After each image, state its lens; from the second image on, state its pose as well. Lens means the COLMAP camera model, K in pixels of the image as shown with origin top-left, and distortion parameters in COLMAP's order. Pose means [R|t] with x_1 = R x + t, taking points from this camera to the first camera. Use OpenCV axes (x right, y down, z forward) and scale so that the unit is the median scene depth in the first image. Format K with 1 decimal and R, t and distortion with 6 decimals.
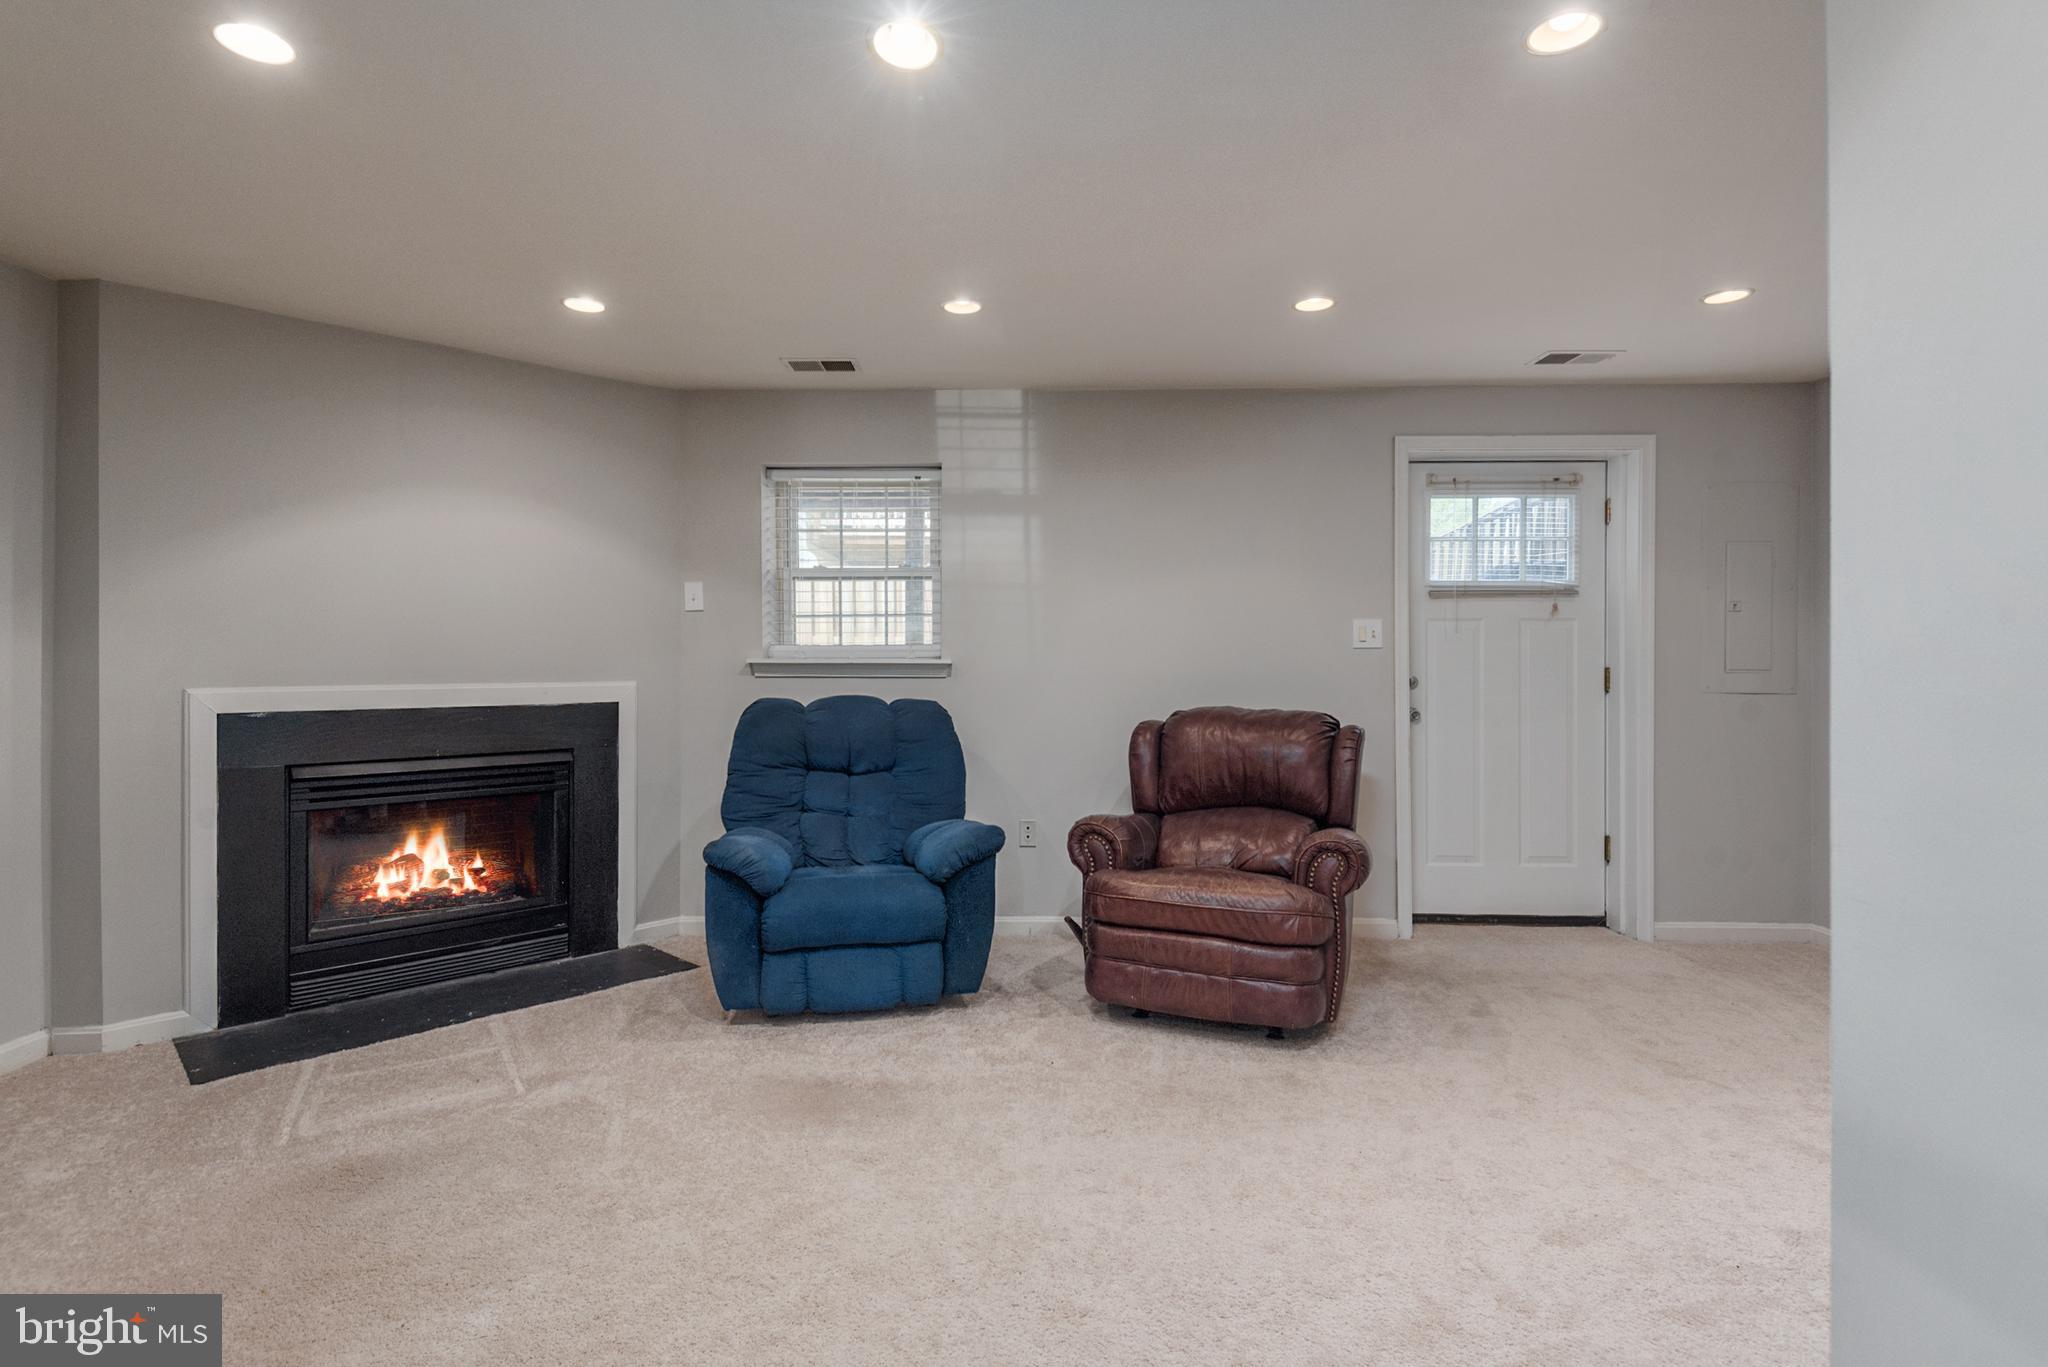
lens RADIAL K [[1014.9, 0, 1026.4], [0, 1014.9, 655.9], [0, 0, 1]] dist [-0.000131, -0.000044]
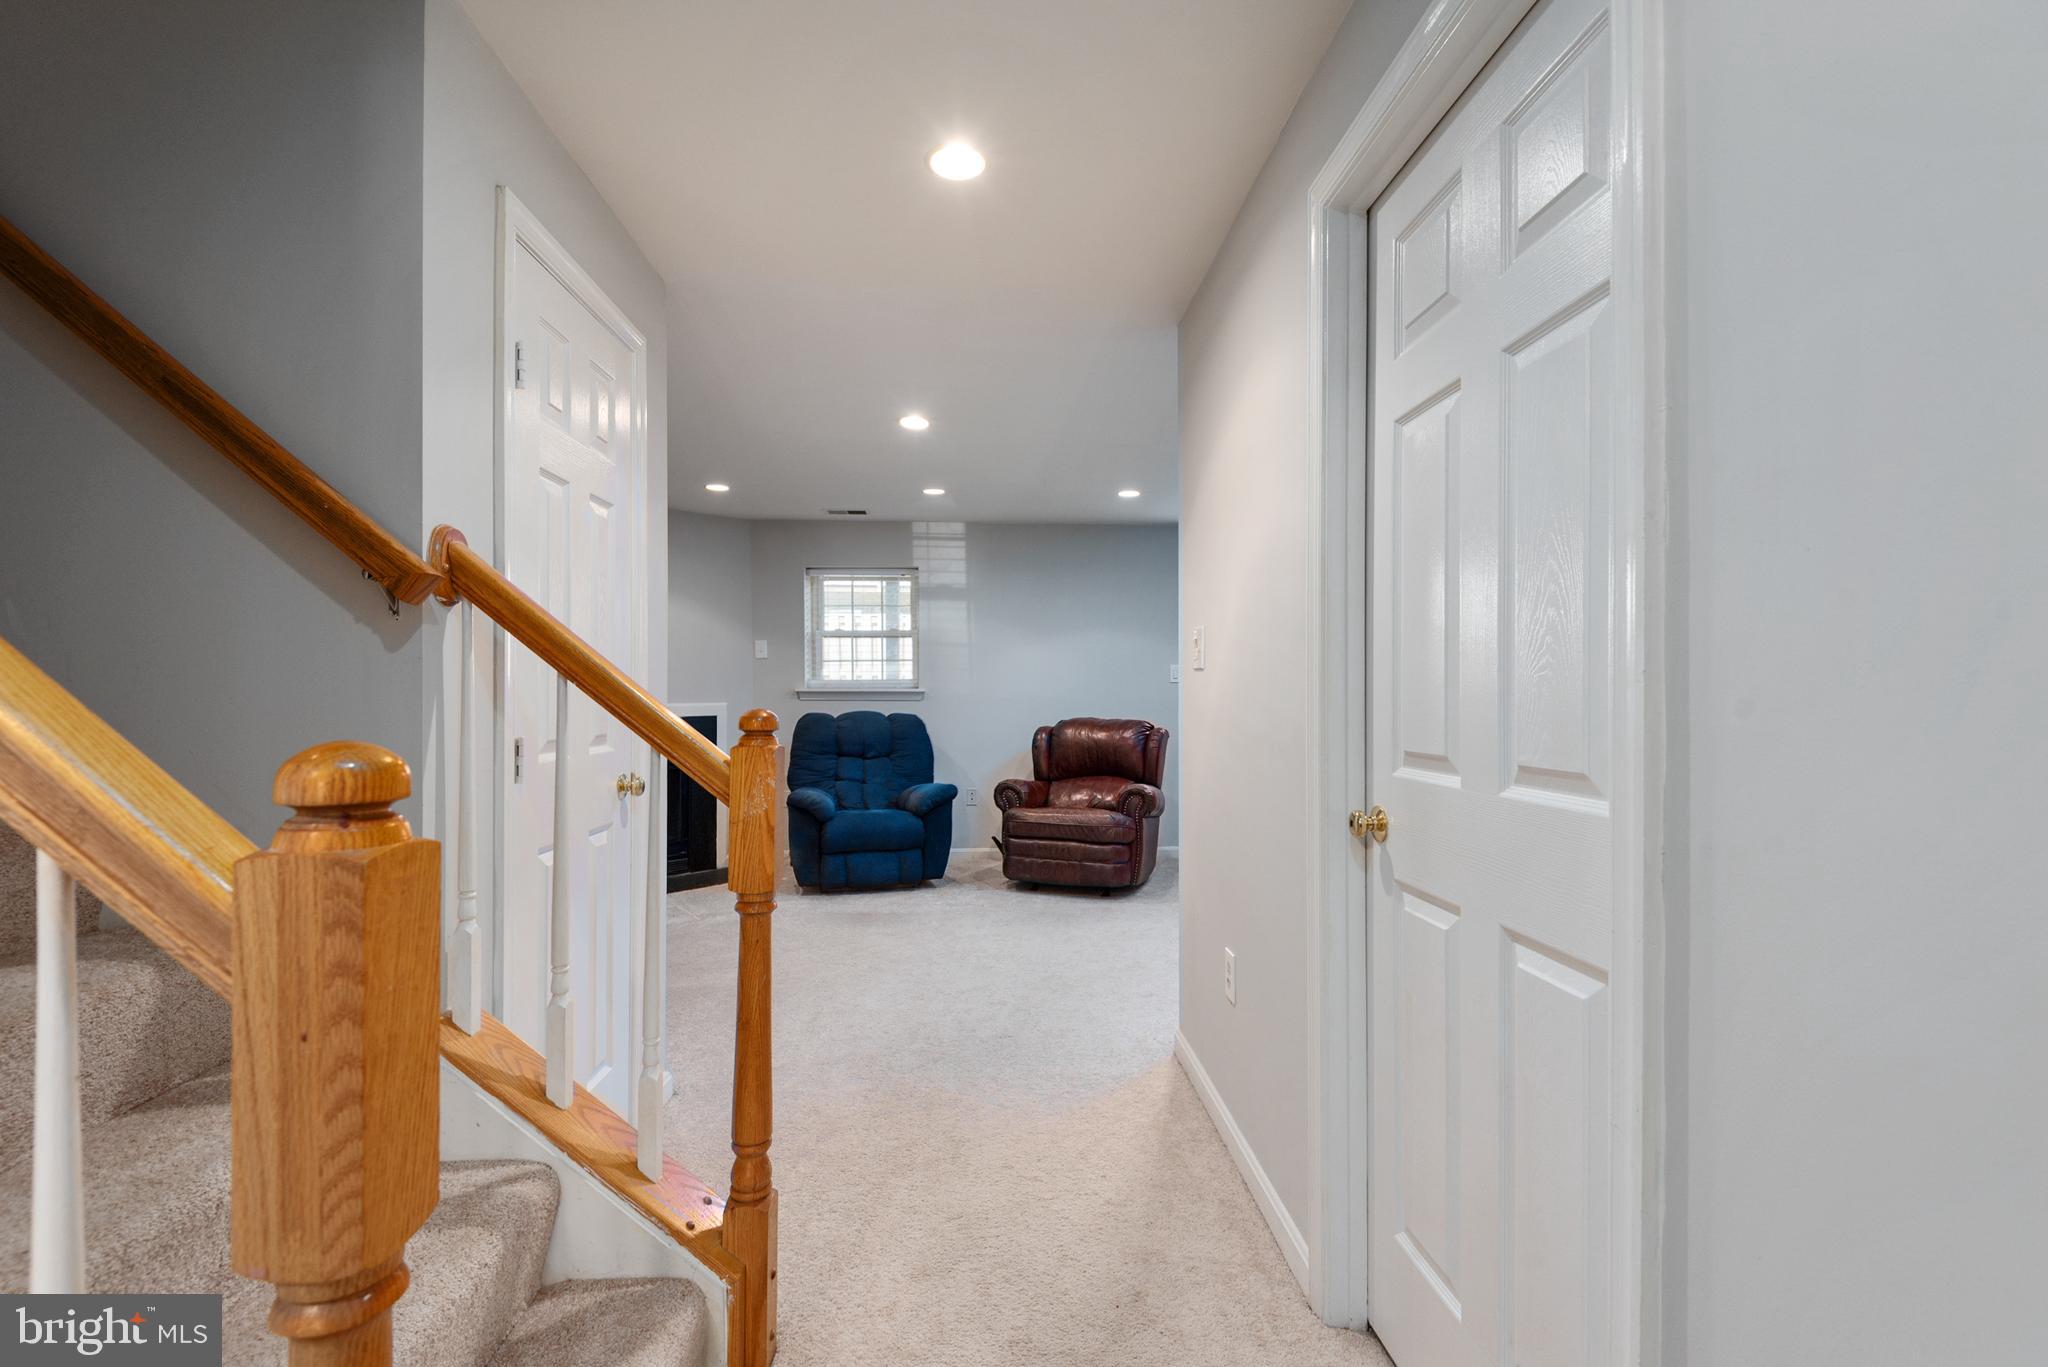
lens RADIAL K [[941.8, 0, 1024.0], [0, 941.8, 683.5], [0, 0, 1]] dist [0.001132, 0.000072]
pose [[0.998764, 0.000506, 0.049699, 0.011723], [-0.000435, 0.999999, -0.001449, -0.003952], [-0.049700, 0.001426, 0.998763, -0.592298]]
